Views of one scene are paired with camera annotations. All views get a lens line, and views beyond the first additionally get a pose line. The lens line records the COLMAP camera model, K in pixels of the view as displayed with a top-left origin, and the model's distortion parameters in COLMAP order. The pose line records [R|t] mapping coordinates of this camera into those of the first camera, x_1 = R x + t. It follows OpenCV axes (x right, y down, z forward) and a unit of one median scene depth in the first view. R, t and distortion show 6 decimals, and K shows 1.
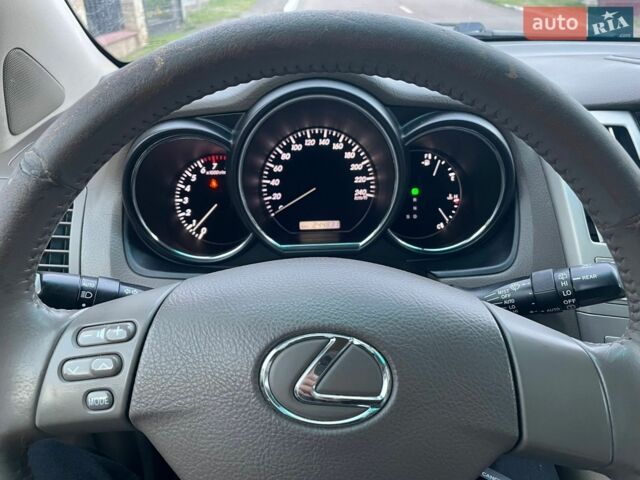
lens RADIAL K [[419.9, 0, 318.2], [0, 419.9, 229.7], [0, 0, 1]] dist [-0.002745, -0.000664]
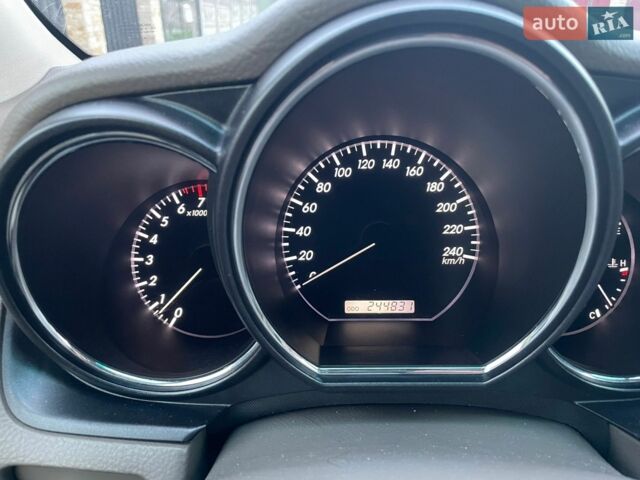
lens RADIAL K [[652.1, 0, 320.0], [0, 652.1, 240.0], [0, 0, 1]] dist [0.005612, -0.017303]
pose [[0.997272, 0.020049, -0.071039, -0.017291], [-0.026635, 0.995310, -0.093003, -0.019077], [0.068841, 0.094641, 0.993128, 0.117460]]
